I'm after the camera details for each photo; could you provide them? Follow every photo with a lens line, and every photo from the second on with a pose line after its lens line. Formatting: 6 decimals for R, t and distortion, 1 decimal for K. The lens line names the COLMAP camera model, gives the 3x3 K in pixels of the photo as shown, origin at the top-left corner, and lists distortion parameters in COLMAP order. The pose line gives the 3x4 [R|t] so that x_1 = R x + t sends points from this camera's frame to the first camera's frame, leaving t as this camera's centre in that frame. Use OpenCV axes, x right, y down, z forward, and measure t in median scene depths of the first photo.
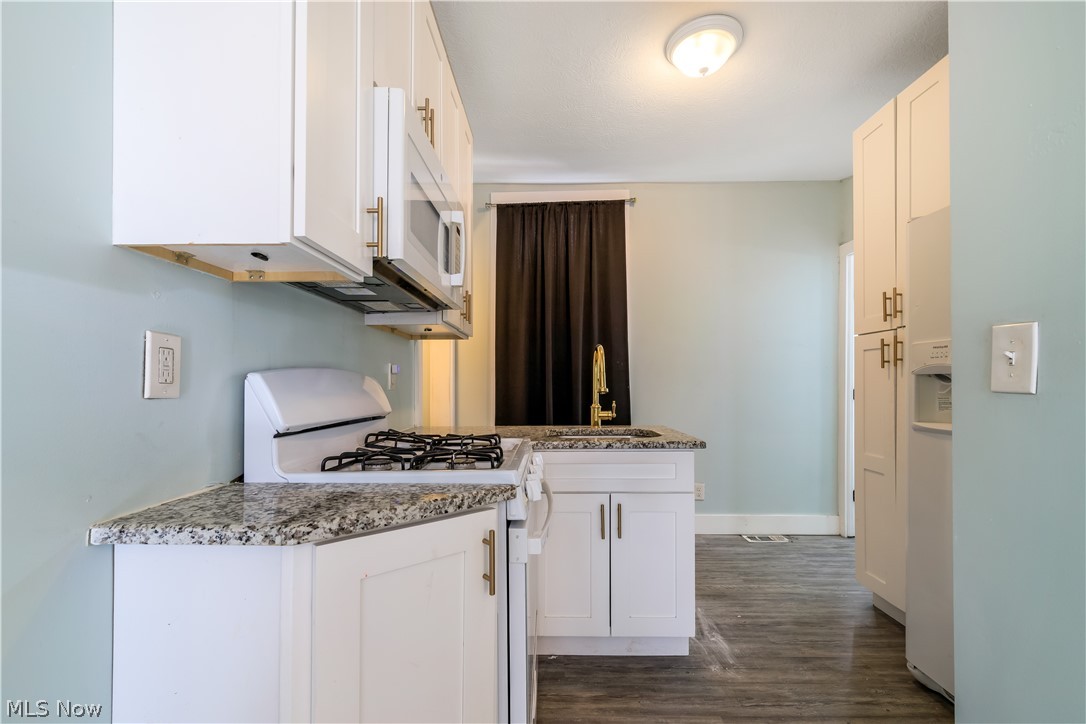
lens RADIAL K [[481.2, 0, 547.4], [0, 481.2, 370.7], [0, 0, 1]] dist [-0.003435, -0.000138]
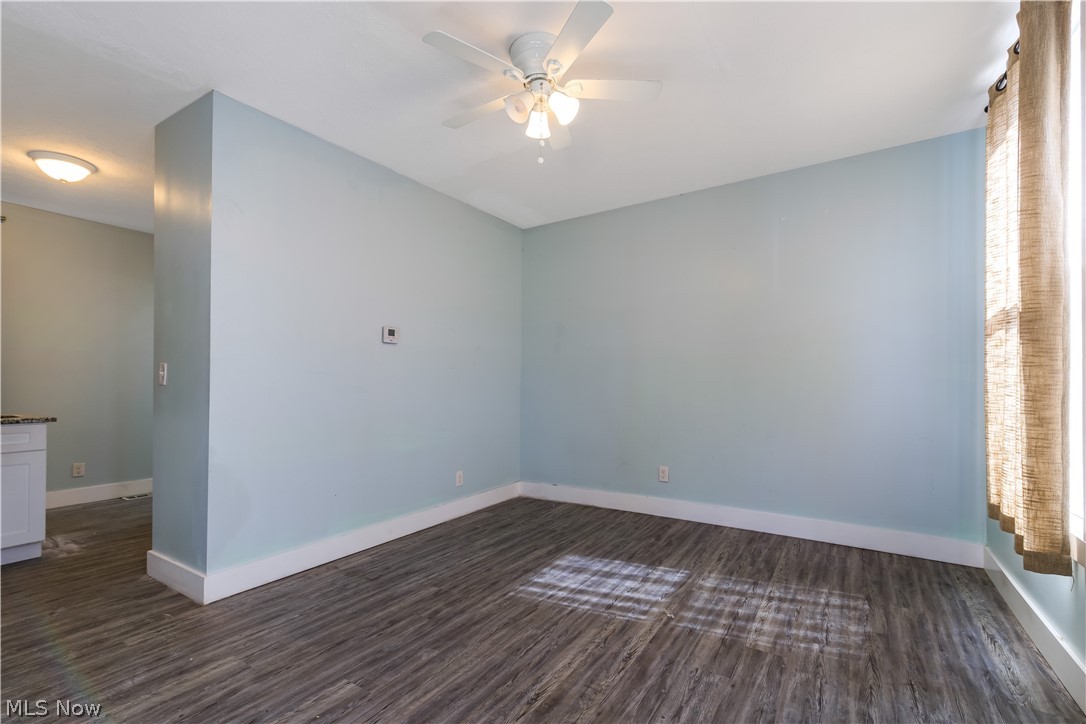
lens RADIAL K [[481.2, 0, 562.1], [0, 481.2, 378.3], [0, 0, 1]] dist [-0.003435, -0.000138]
pose [[0.521798, 0.009516, 0.853016, -0.175358], [-0.024613, 0.999689, 0.003904, -0.036891], [-0.852714, -0.023032, 0.521871, -1.399296]]
